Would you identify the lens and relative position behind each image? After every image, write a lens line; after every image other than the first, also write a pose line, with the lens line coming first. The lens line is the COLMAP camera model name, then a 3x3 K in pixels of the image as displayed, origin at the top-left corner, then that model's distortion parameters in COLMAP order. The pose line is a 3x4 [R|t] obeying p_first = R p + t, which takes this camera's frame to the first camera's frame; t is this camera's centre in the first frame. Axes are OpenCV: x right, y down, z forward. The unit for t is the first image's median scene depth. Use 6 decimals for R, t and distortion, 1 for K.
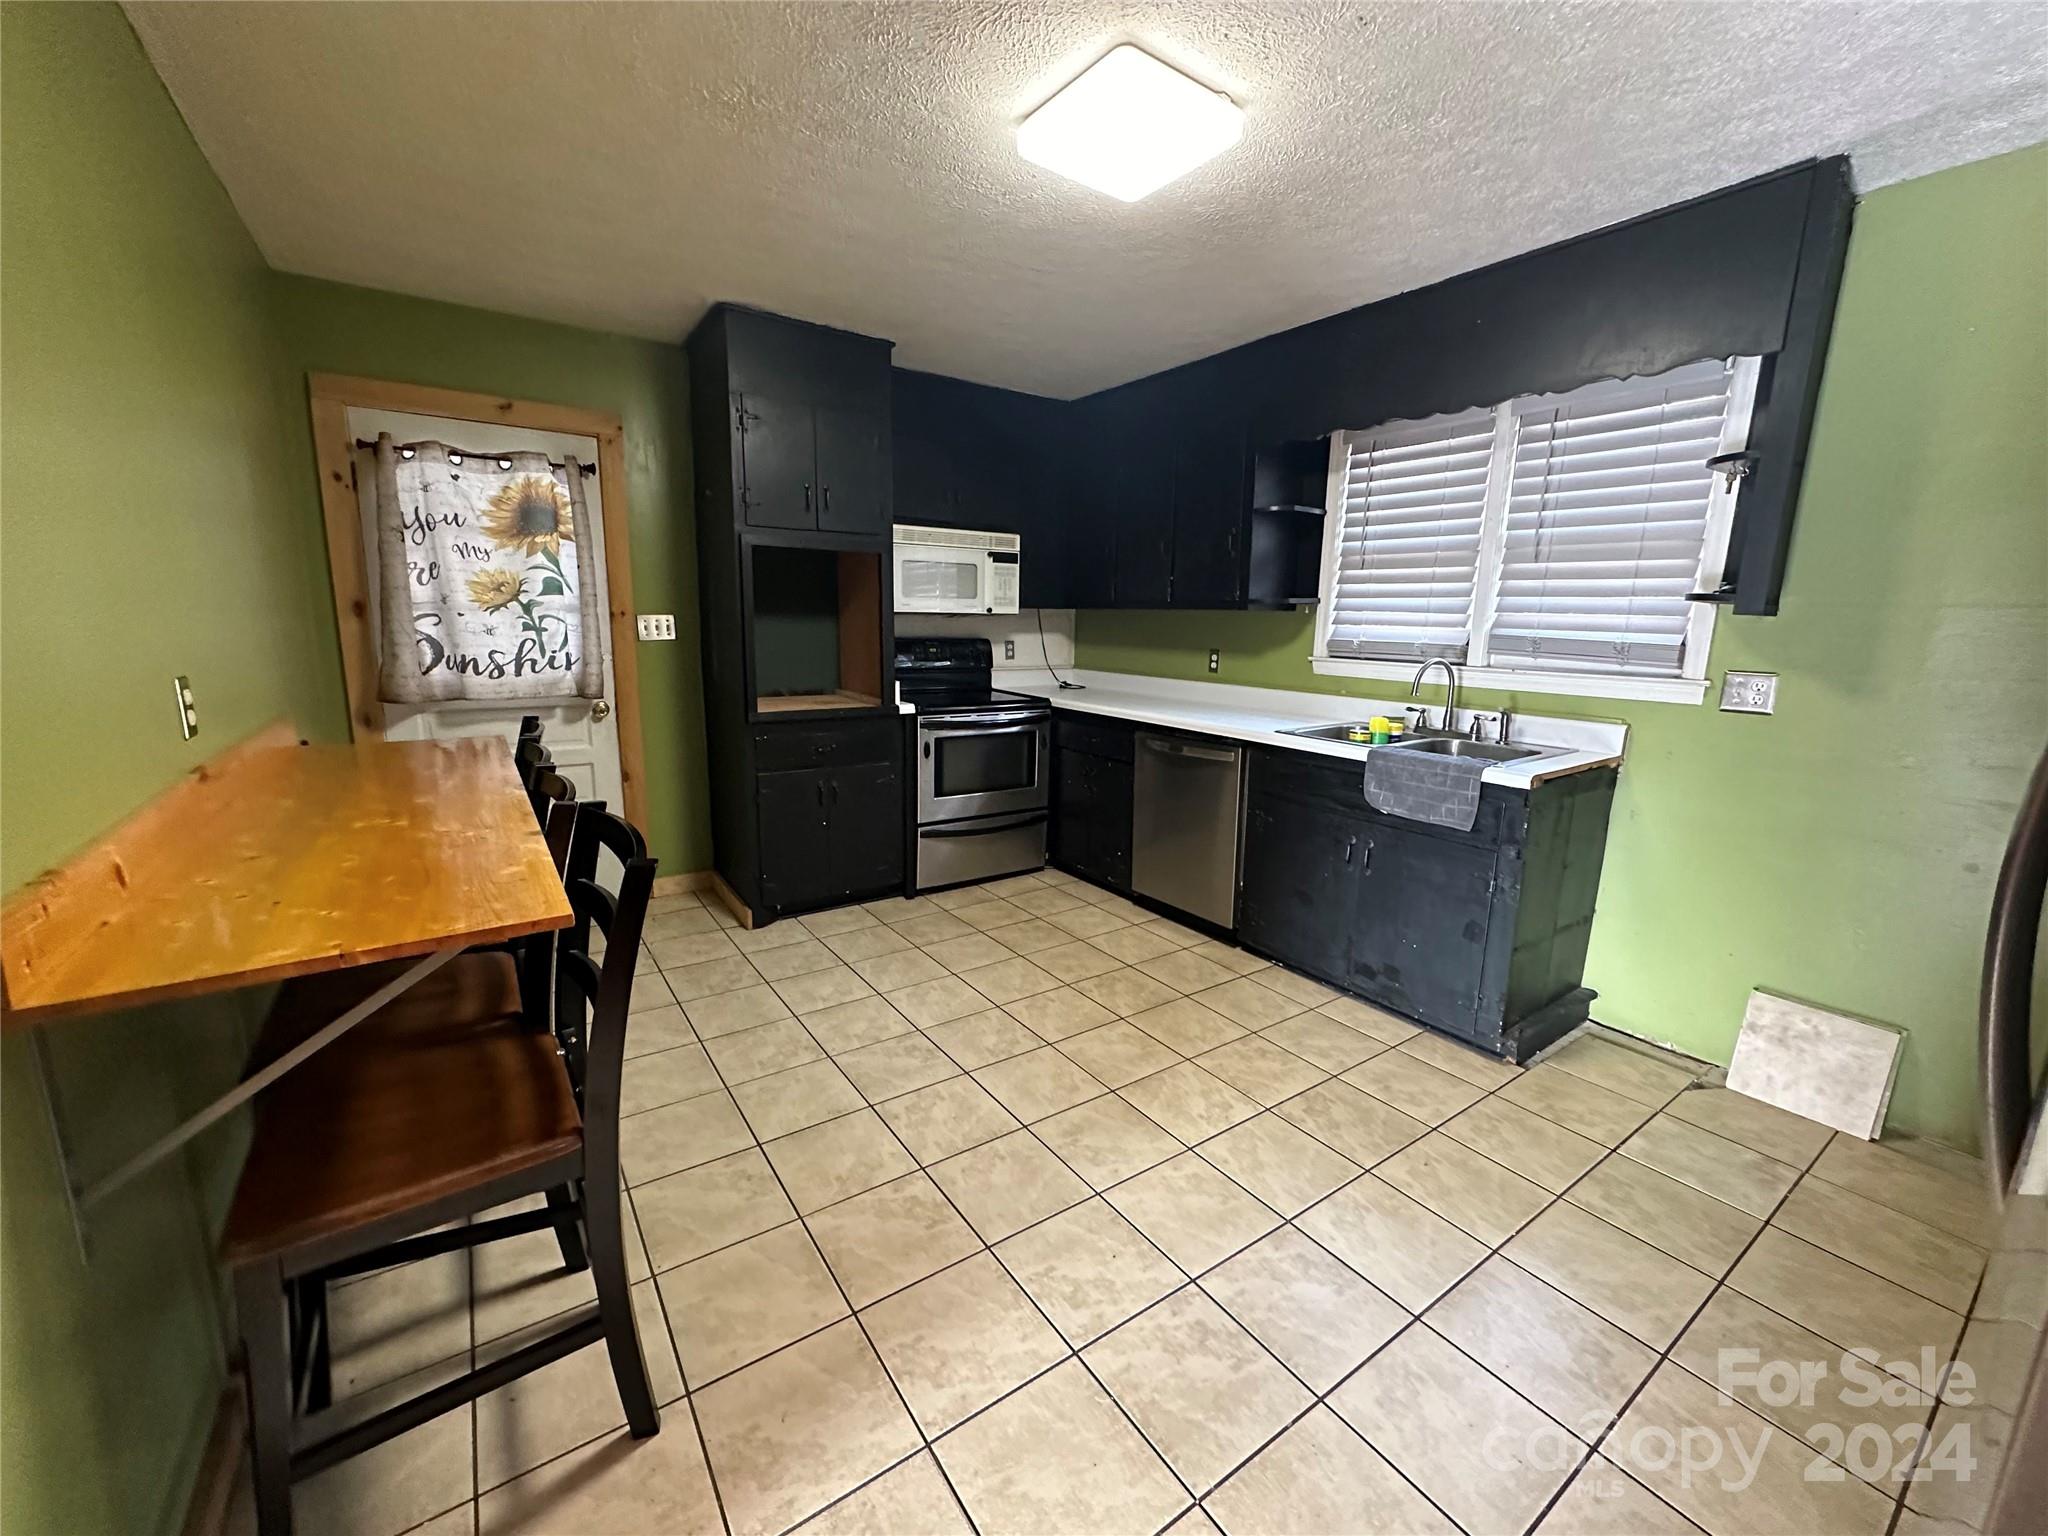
lens RADIAL K [[812.9, 0, 1021.7], [0, 812.9, 765.7], [0, 0, 1]] dist [0.000507, -0.000054]
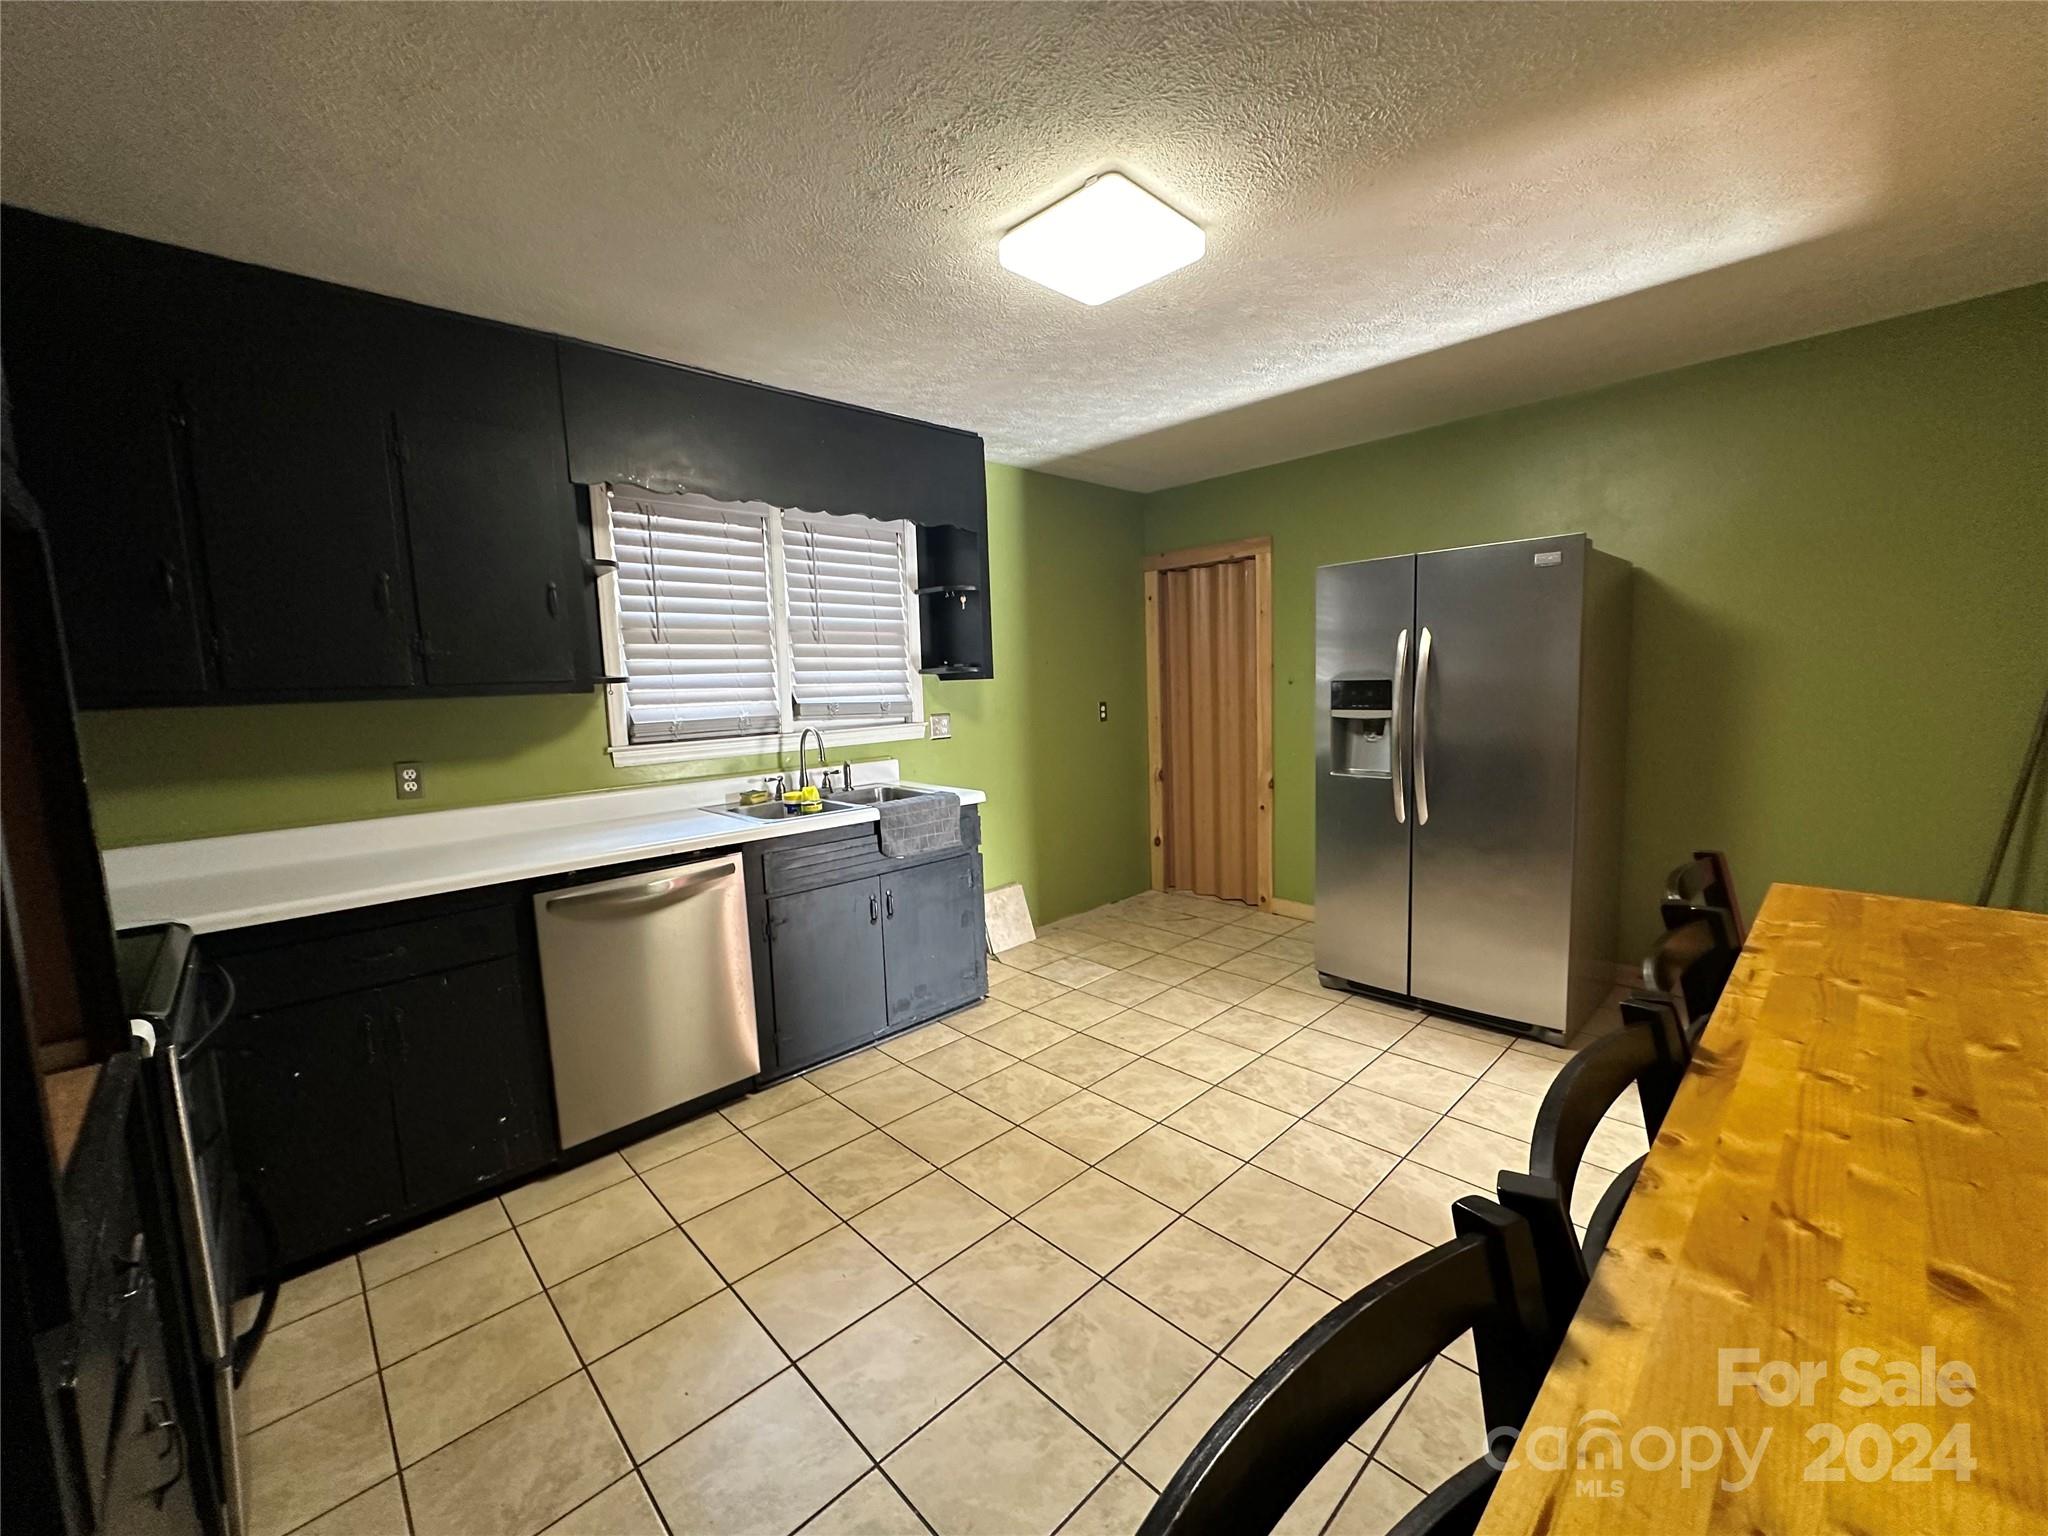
lens RADIAL K [[812.9, 0, 1023.0], [0, 812.9, 771.1], [0, 0, 1]] dist [0.000507, -0.000054]
pose [[-0.161923, -0.118394, 0.979675, -0.636034], [0.218718, 0.963778, 0.152623, -0.182565], [-0.962259, 0.238986, -0.130163, 0.901675]]
